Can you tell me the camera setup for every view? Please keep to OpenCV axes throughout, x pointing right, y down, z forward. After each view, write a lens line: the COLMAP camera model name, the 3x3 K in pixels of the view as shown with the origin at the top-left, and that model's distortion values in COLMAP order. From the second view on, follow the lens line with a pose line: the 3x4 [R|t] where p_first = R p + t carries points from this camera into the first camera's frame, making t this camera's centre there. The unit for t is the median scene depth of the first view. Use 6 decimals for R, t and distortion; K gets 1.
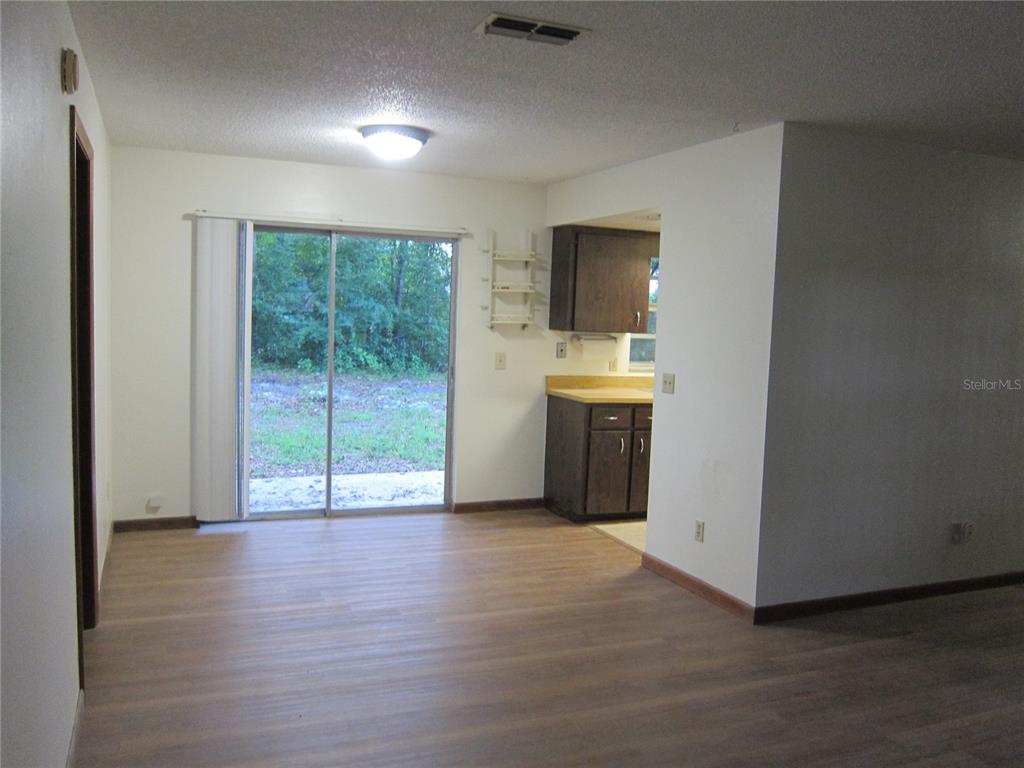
lens RADIAL K [[855.8, 0, 511.6], [0, 855.8, 387.1], [0, 0, 1]] dist [-0.066086, 0.025806]
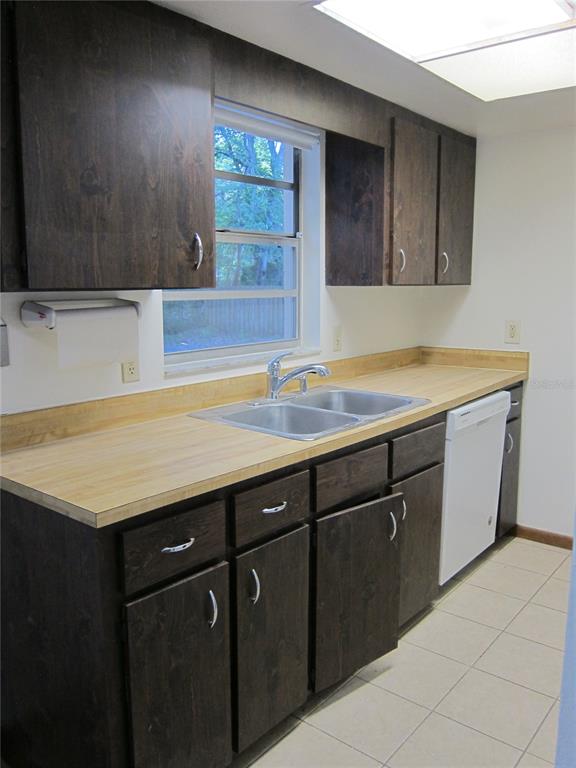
lens RADIAL K [[641.8, 0, 286.2], [0, 641.8, 382.5], [0, 0, 1]] dist [-0.066086, 0.025806]
pose [[0.880813, -0.112950, 0.459793, 0.045053], [0.075024, 0.992154, 0.100006, -0.048718], [-0.467482, -0.053591, 0.882377, 0.754674]]
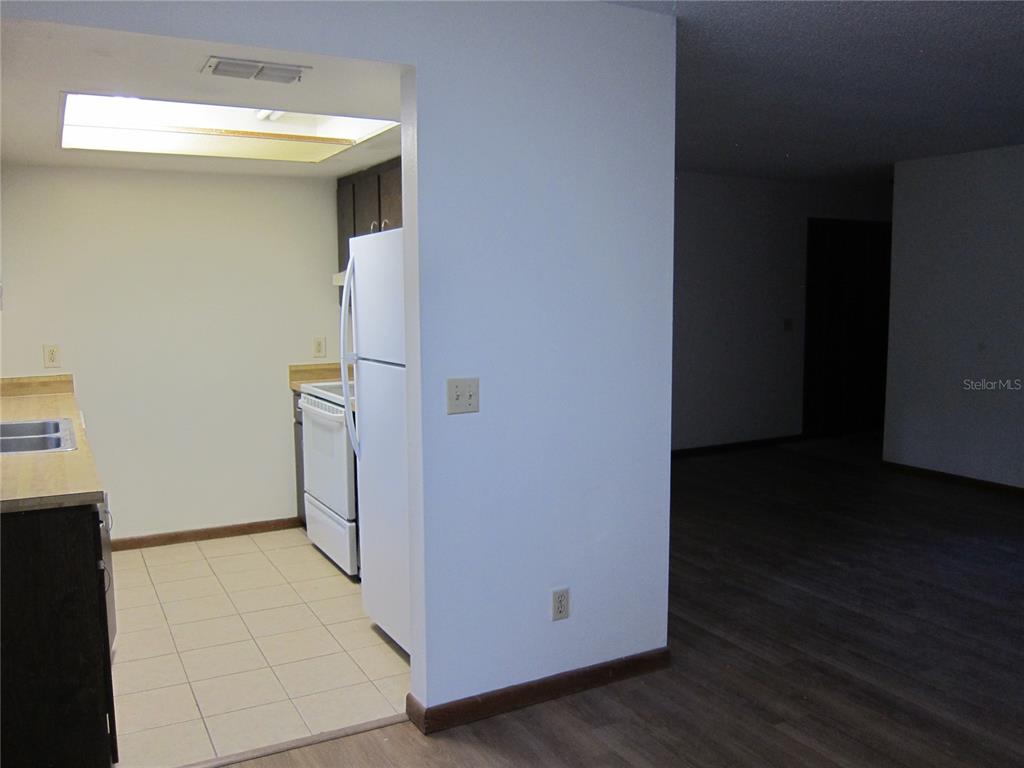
lens RADIAL K [[855.8, 0, 512.9], [0, 855.8, 378.3], [0, 0, 1]] dist [-0.066086, 0.025806]
pose [[-0.113780, -0.134401, 0.984373, -0.304241], [0.081815, 0.986175, 0.144104, -0.076966], [-0.990132, 0.096933, -0.101210, 0.824545]]
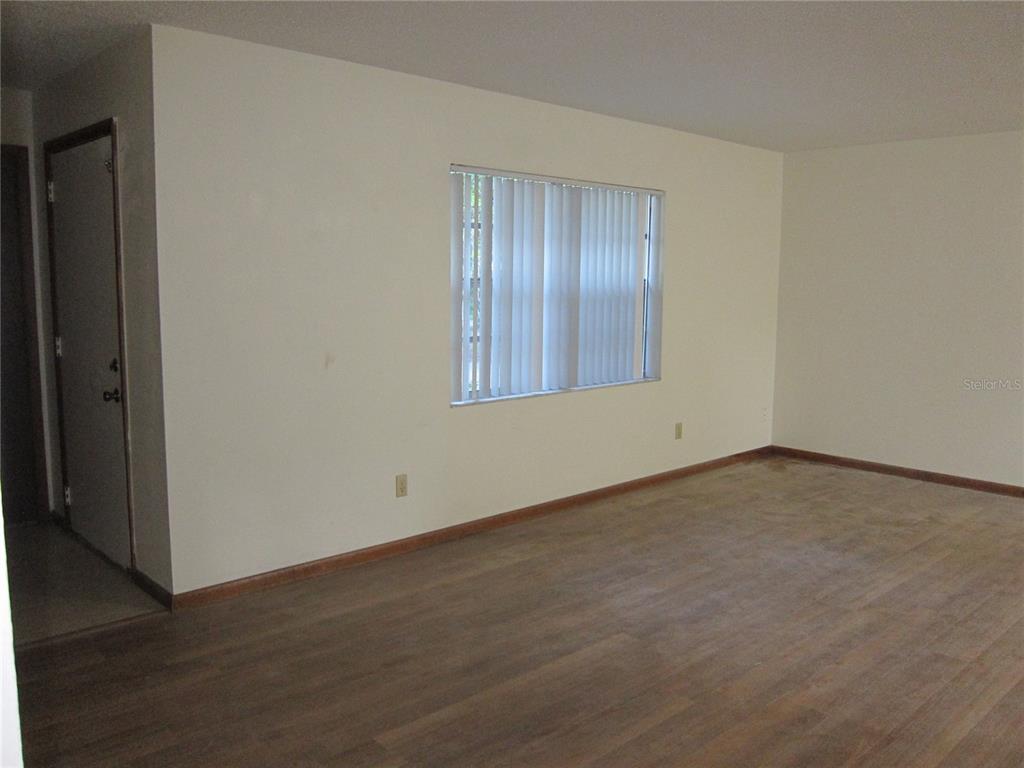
lens RADIAL K [[855.8, 0, 506.7], [0, 855.8, 391.4], [0, 0, 1]] dist [-0.066086, 0.025806]
pose [[-0.934414, 0.010002, -0.356049, 0.727464], [-0.065711, 0.977608, 0.199913, -0.044237], [0.350075, 0.210198, -0.912833, 0.833582]]
